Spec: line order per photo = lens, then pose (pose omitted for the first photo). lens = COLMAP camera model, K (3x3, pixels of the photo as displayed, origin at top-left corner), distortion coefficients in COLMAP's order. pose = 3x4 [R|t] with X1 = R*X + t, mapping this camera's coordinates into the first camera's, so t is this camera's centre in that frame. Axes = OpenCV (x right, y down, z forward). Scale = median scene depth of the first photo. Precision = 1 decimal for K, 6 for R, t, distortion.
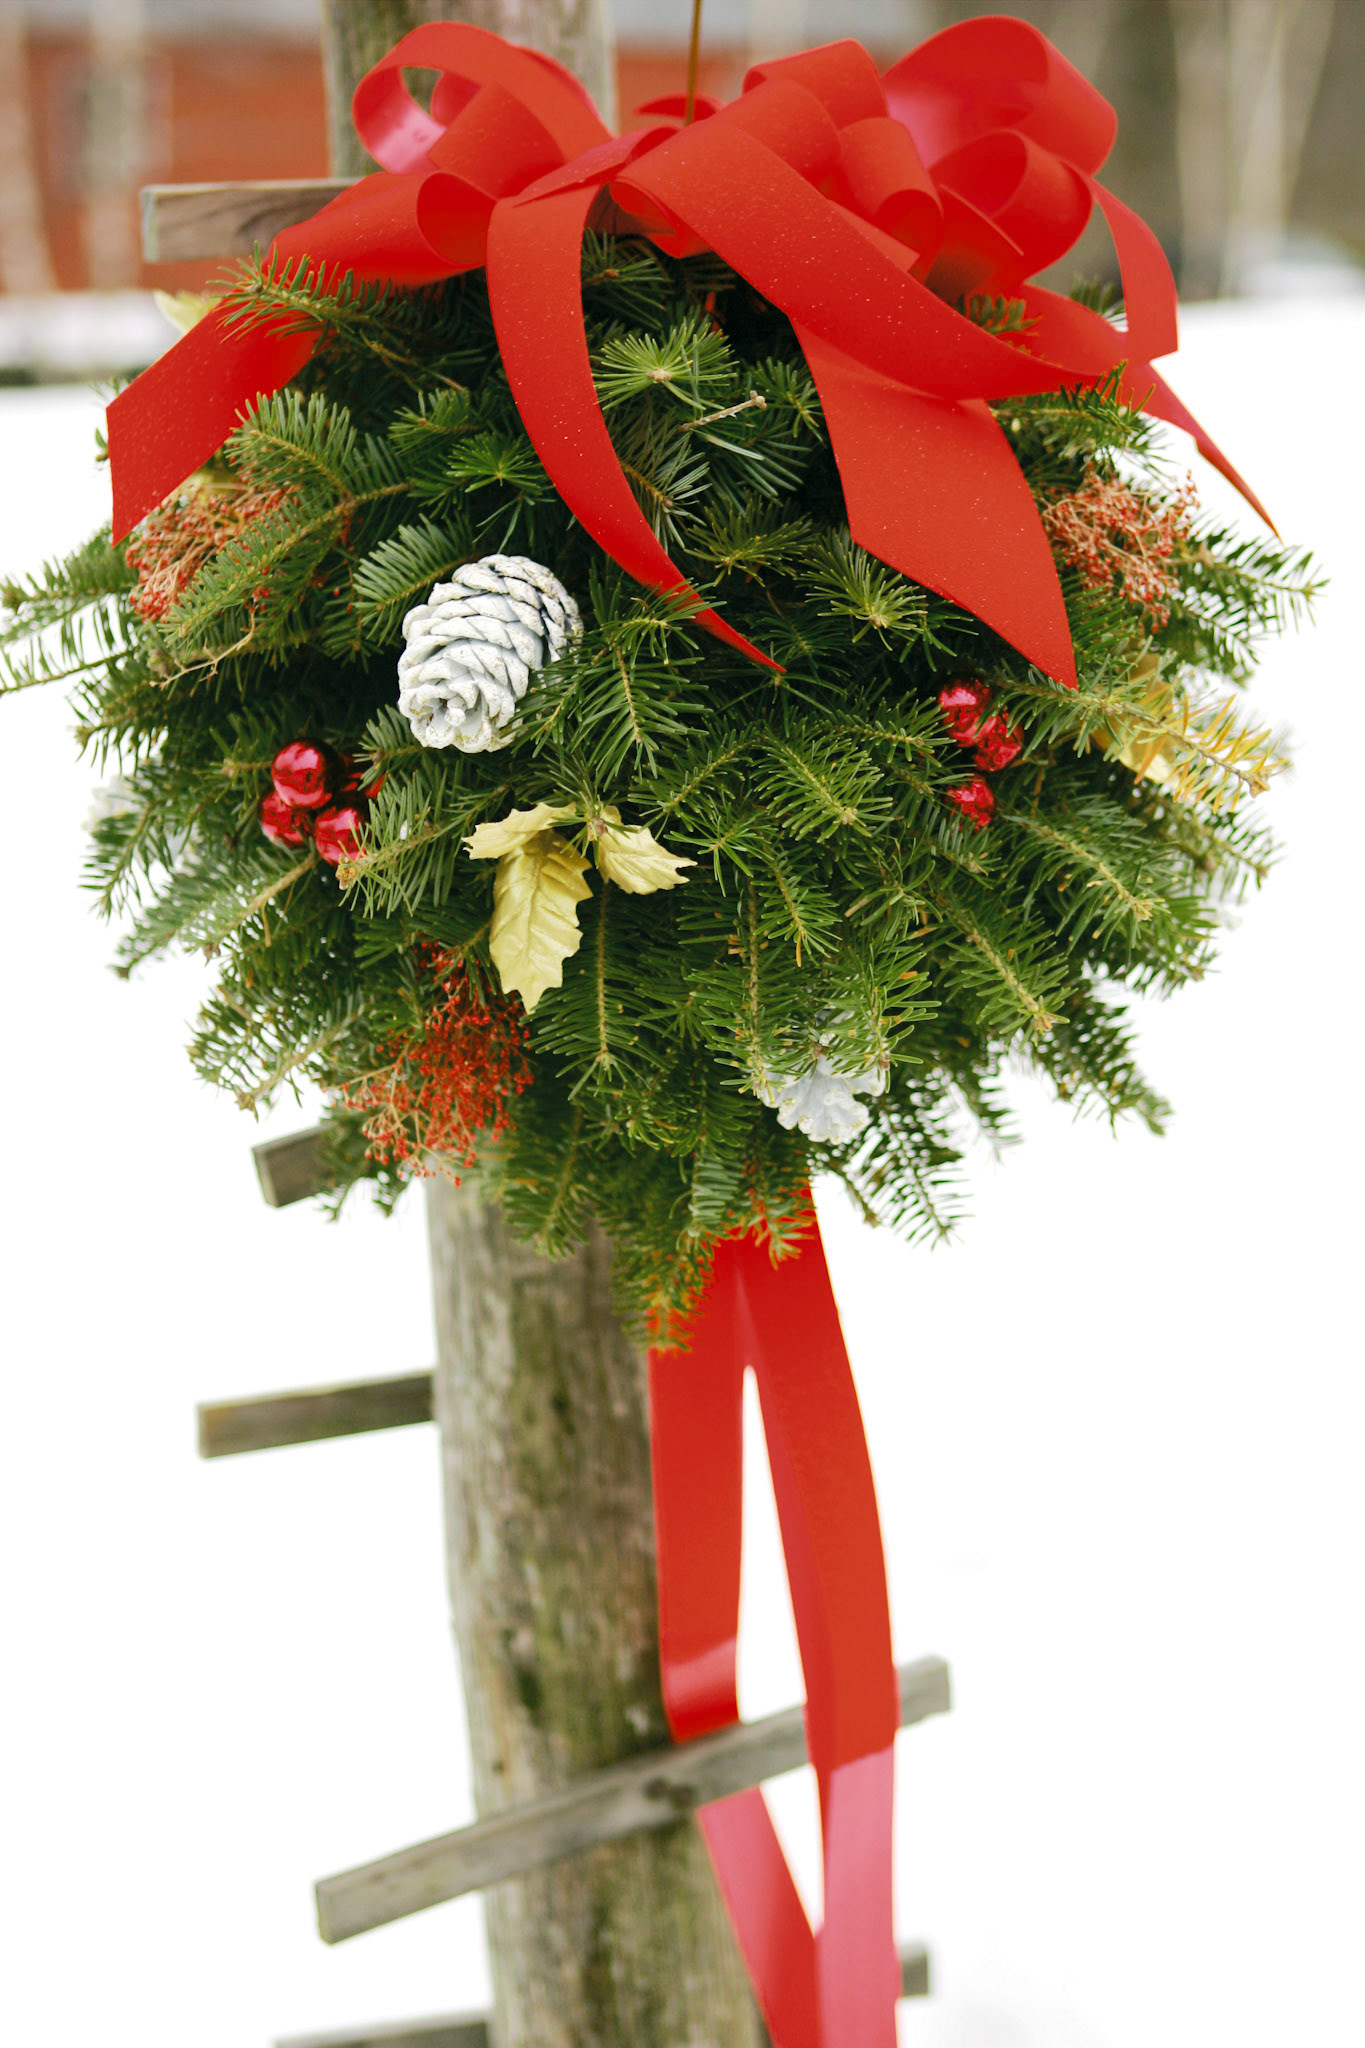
lens RADIAL K [[4485.8, 0, 682.5], [0, 4485.8, 1024.0], [0, 0, 1]] dist [-0.027366, 0.716893]
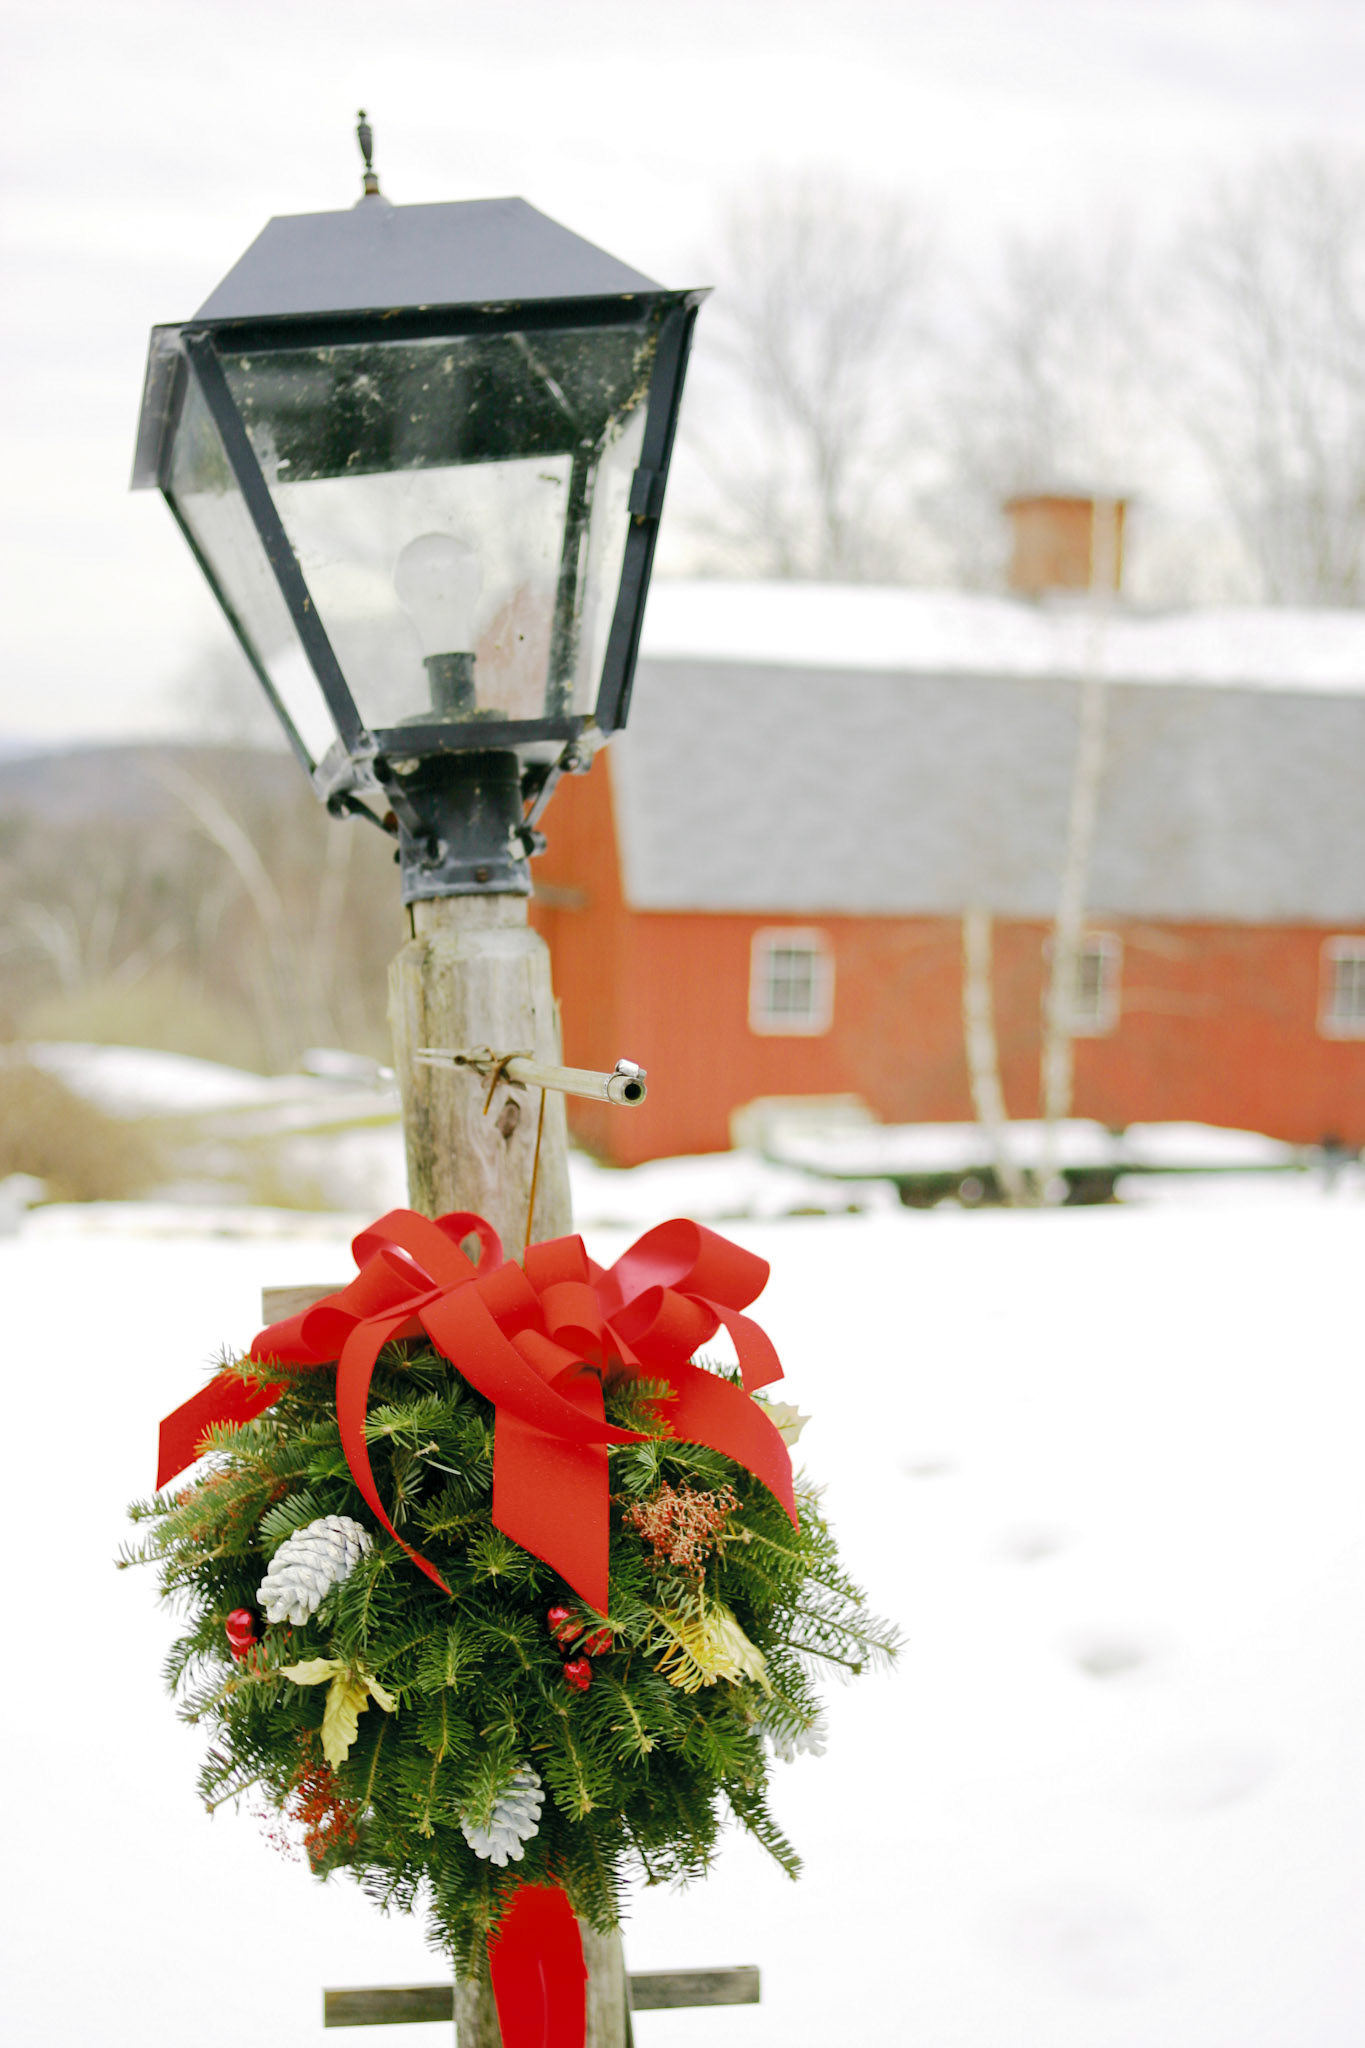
lens RADIAL K [[4485.8, 0, 682.5], [0, 4485.8, 1024.0], [0, 0, 1]] dist [-0.027366, 0.716893]
pose [[0.940054, 0.036454, -0.339072, 0.694327], [-0.085095, 0.987894, -0.129710, -0.077453], [0.330239, 0.150788, 0.931775, -0.665261]]
